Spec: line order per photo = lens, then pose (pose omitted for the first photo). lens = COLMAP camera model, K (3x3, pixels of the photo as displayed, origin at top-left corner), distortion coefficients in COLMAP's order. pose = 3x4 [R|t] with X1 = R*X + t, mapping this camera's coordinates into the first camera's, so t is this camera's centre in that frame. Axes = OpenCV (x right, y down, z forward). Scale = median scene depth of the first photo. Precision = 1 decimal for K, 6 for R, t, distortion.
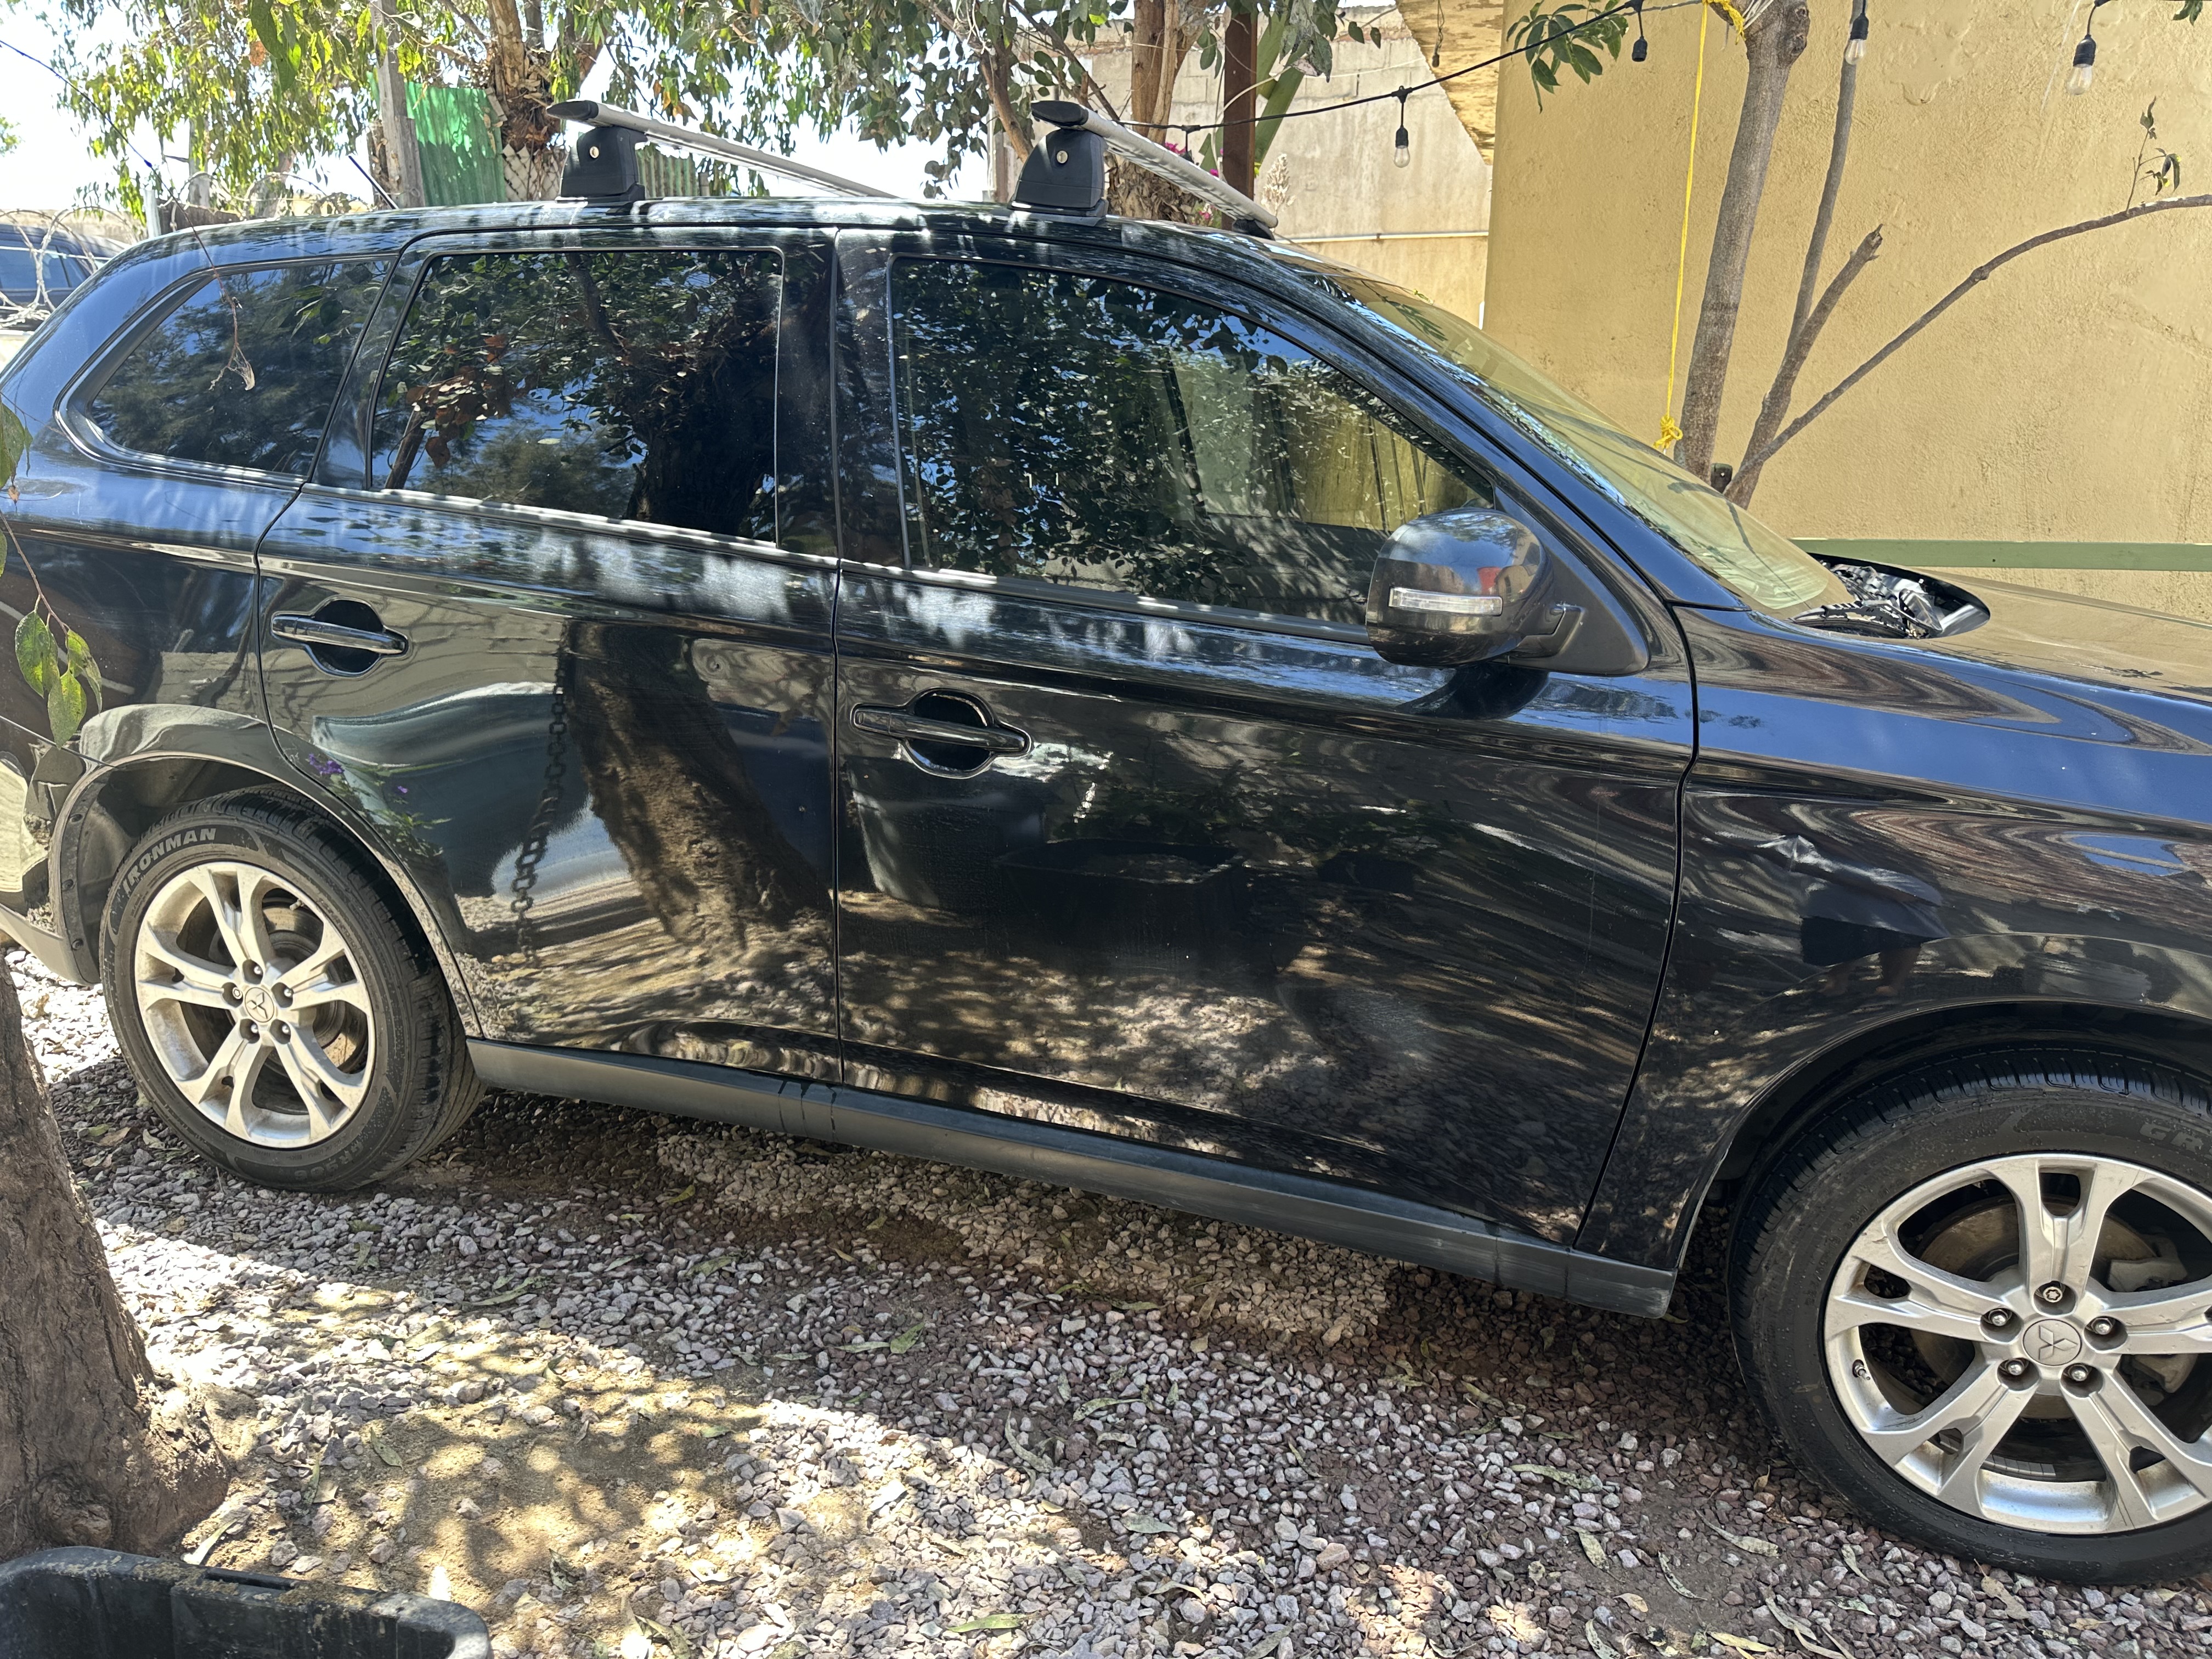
lens RADIAL K [[1572.3, 0, 1106.0], [0, 1572.3, 829.5], [0, 0, 1]] dist [0.037414, -0.035589]
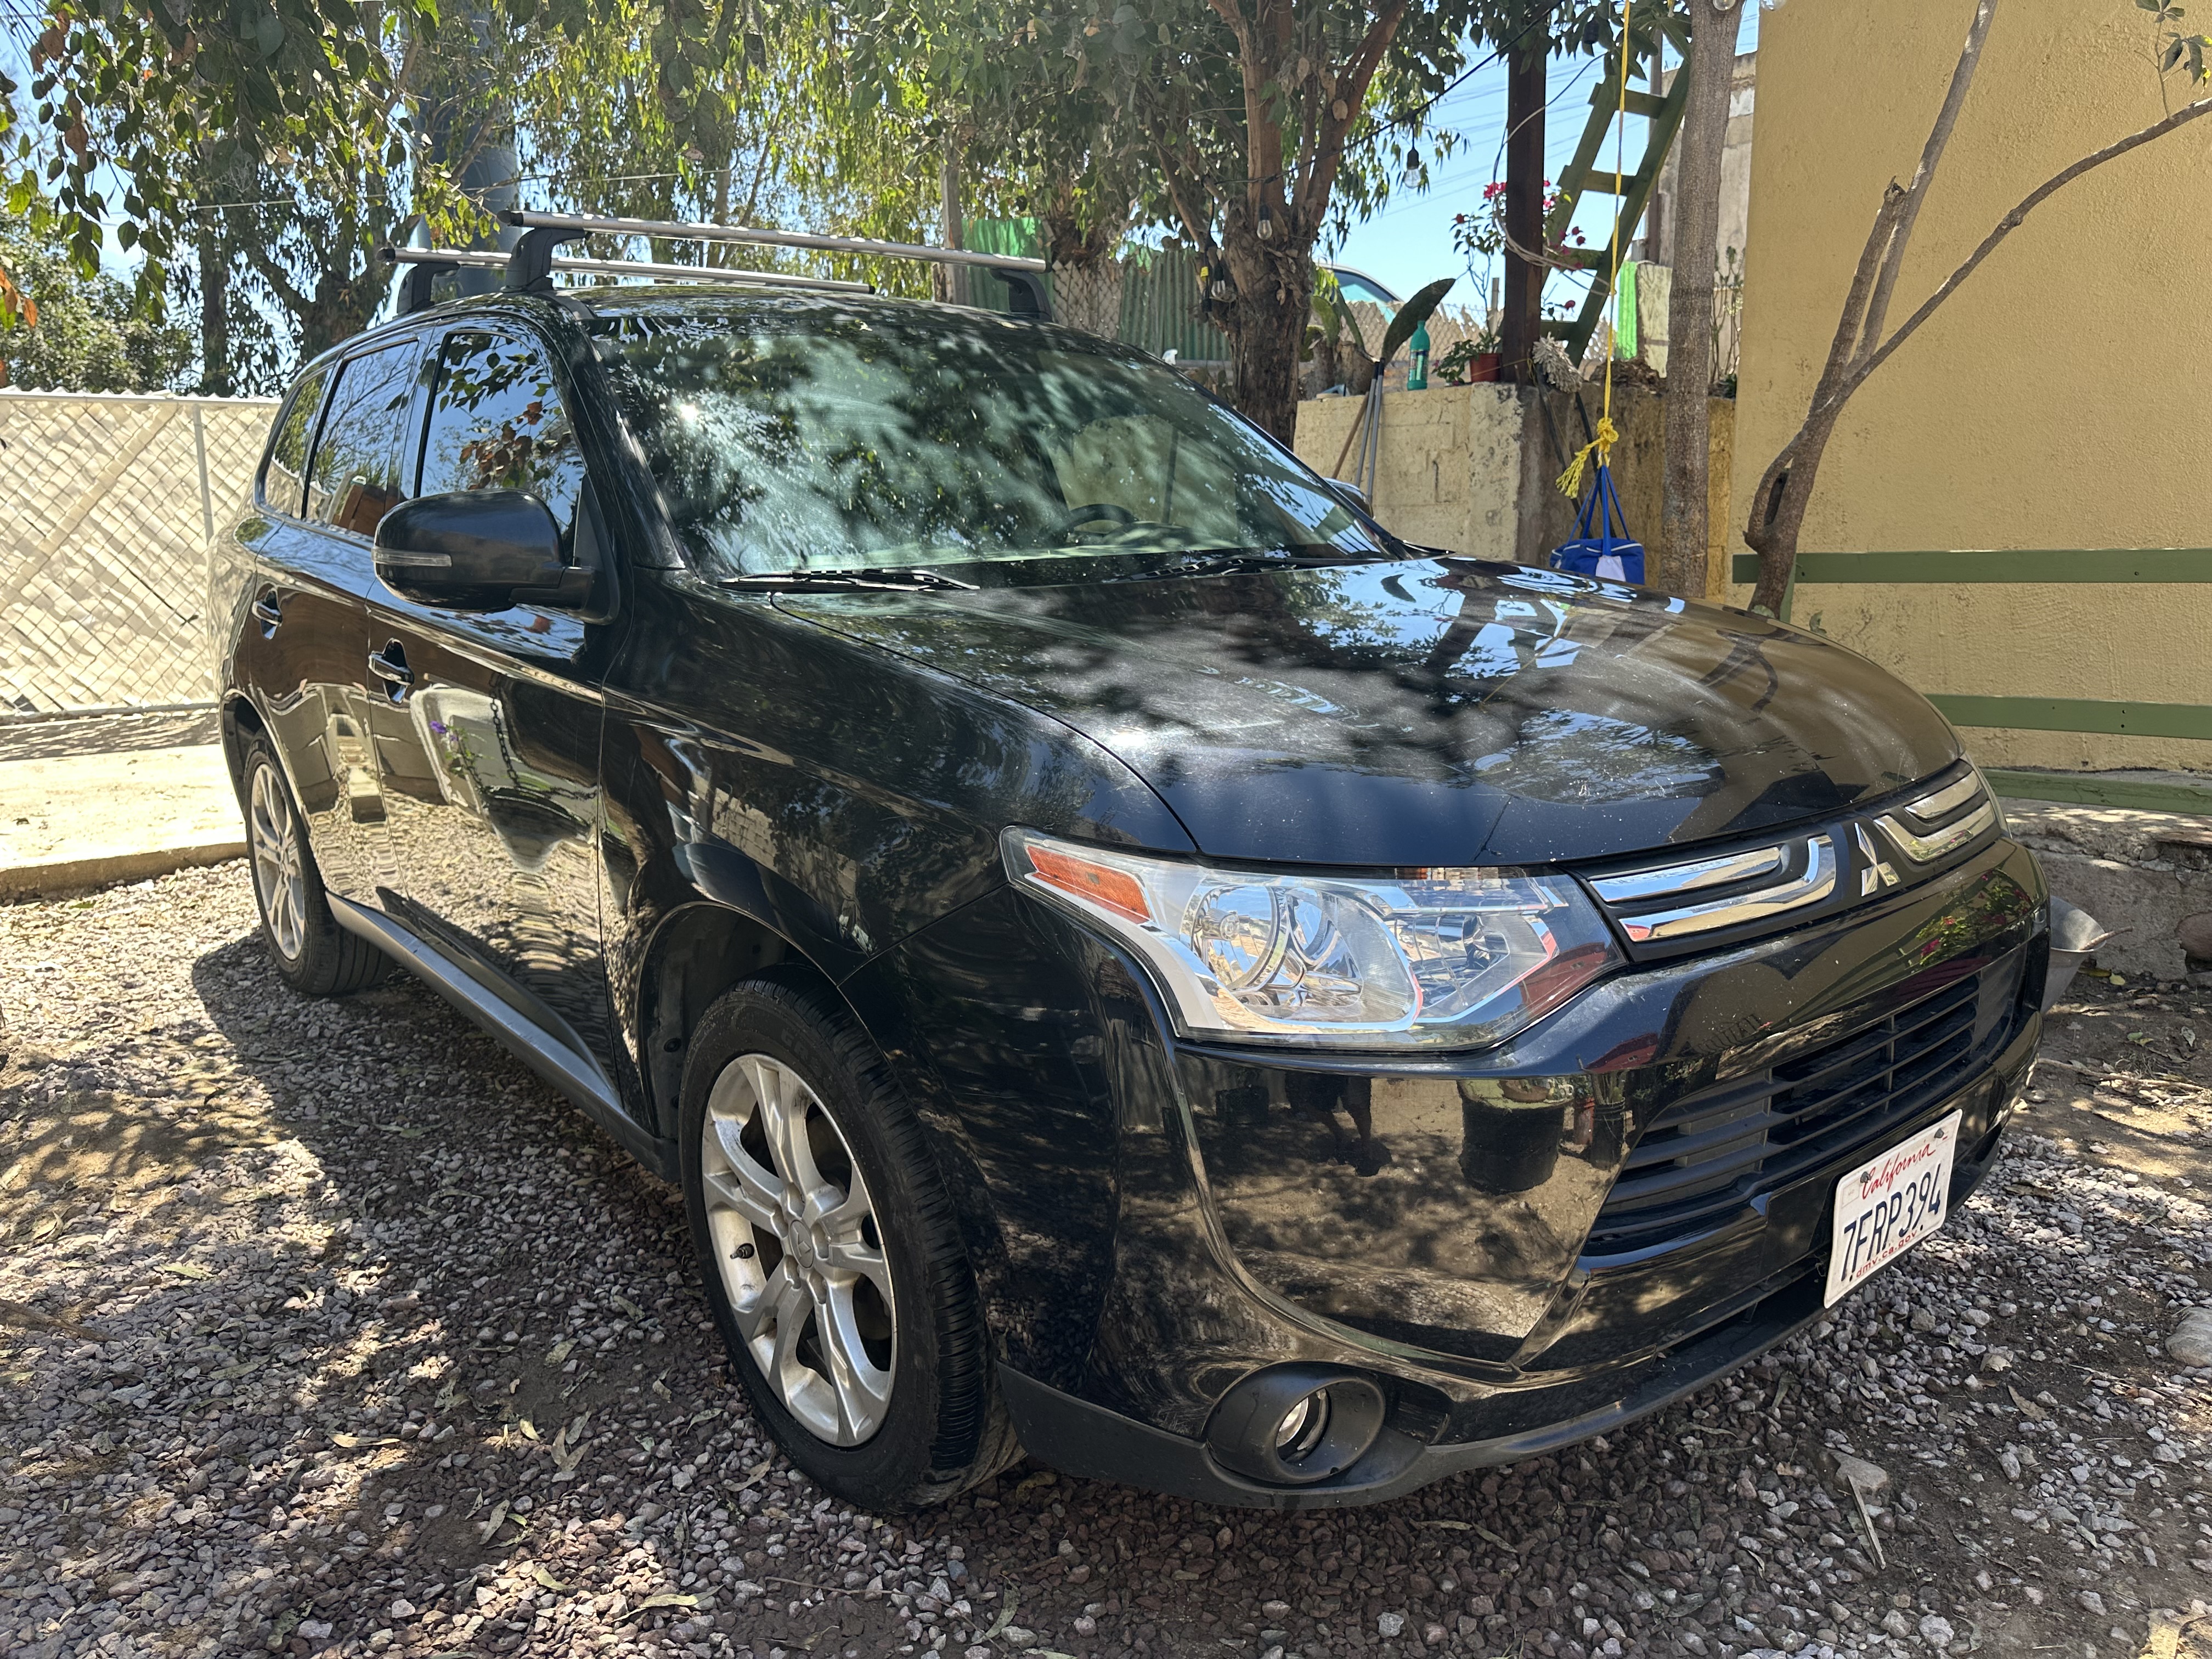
lens RADIAL K [[1572.3, 0, 1106.0], [0, 1572.3, 829.5], [0, 0, 1]] dist [0.037414, -0.035589]
pose [[0.840941, 0.071679, -0.536358, 1.158345], [-0.094564, 0.995402, -0.015238, 0.032863], [0.532800, 0.063534, 0.843853, 0.159728]]
